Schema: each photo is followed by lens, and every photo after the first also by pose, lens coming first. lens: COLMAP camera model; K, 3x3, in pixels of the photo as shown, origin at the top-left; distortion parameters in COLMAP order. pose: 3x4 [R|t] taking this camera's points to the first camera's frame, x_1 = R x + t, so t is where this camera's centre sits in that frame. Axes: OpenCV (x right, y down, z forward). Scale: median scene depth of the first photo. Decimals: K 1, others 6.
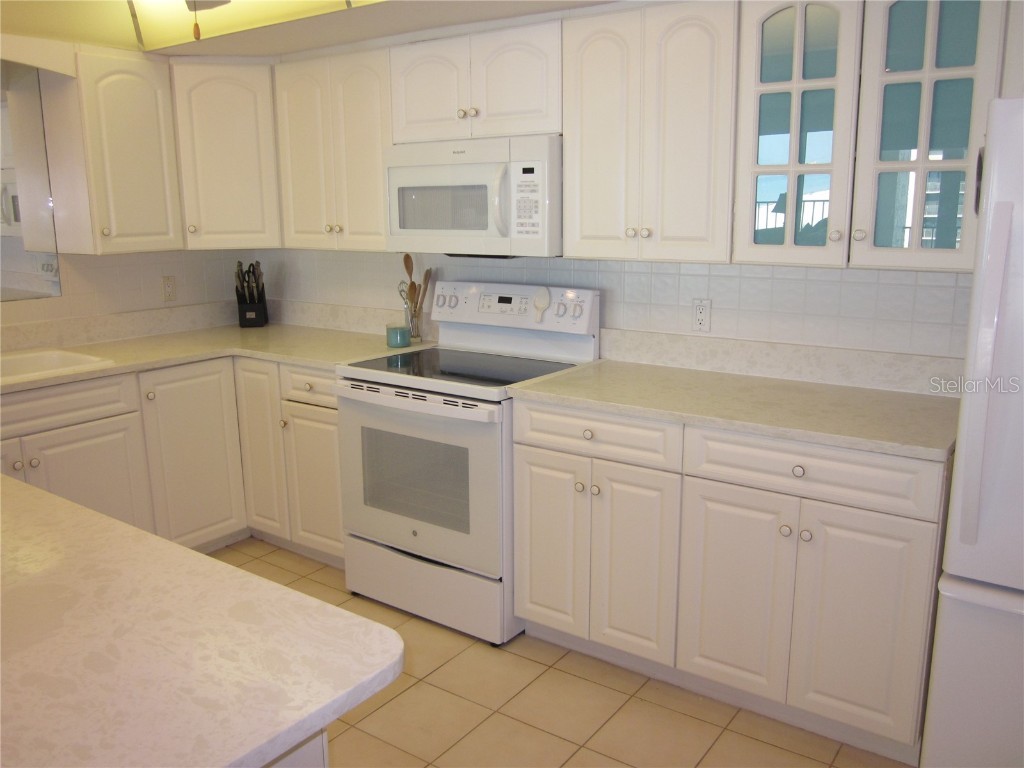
lens RADIAL K [[854.1, 0, 511.1], [0, 854.1, 384.1], [0, 0, 1]] dist [-0.021780, -0.016369]
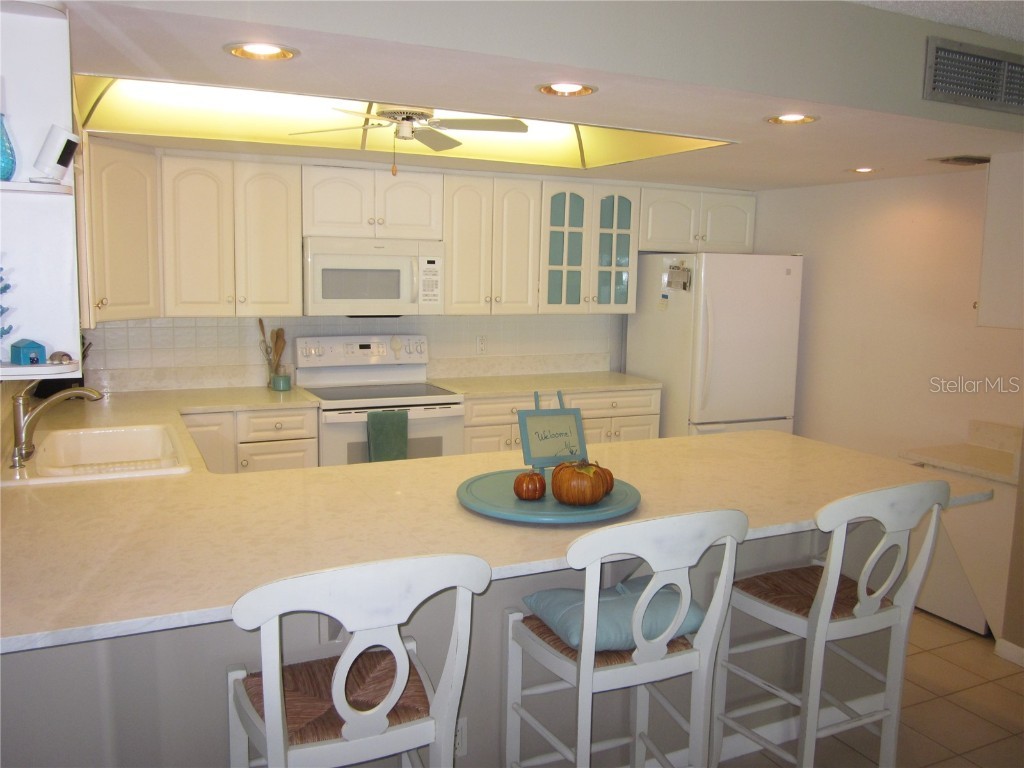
lens RADIAL K [[857.1, 0, 513.1], [0, 857.1, 384.3], [0, 0, 1]] dist [-0.011568, -0.001255]
pose [[0.473618, -0.101656, 0.874844, -1.256099], [0.158742, 0.986902, 0.028738, -0.040884], [-0.866306, 0.125264, 0.483552, 0.101418]]
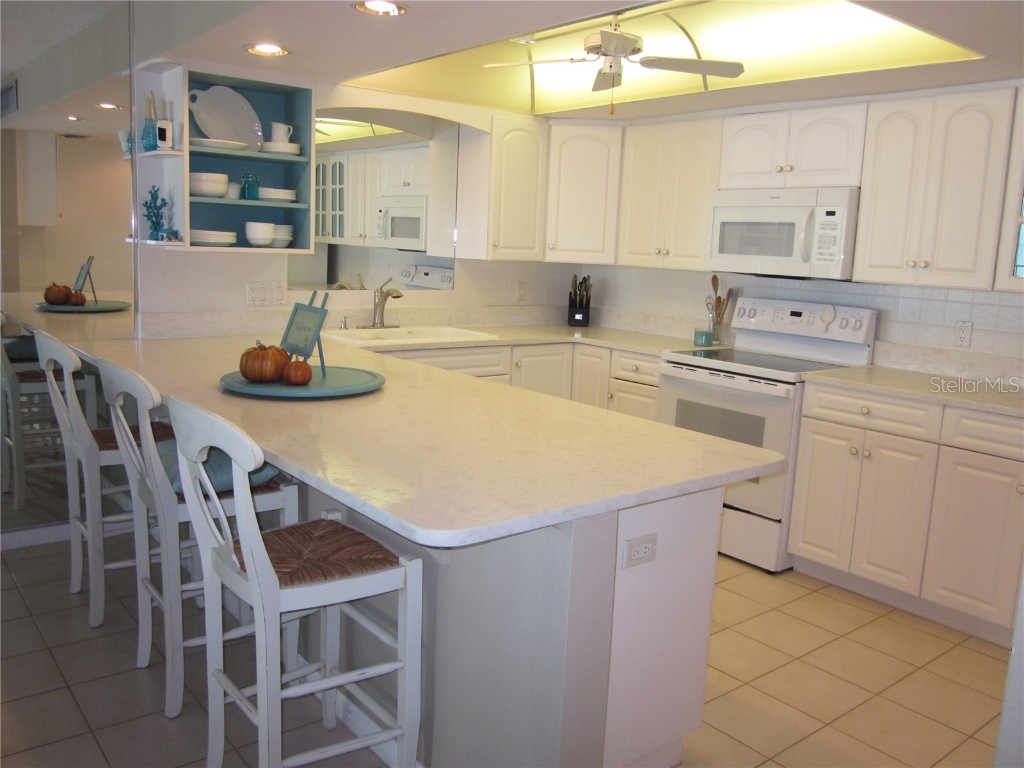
lens RADIAL K [[854.1, 0, 515.3], [0, 854.1, 382.8], [0, 0, 1]] dist [-0.021780, -0.016369]
pose [[0.963585, 0.092236, -0.250993, -0.089079], [-0.105353, 0.993658, -0.039306, 0.105505], [0.245776, 0.064318, 0.967191, -0.349652]]
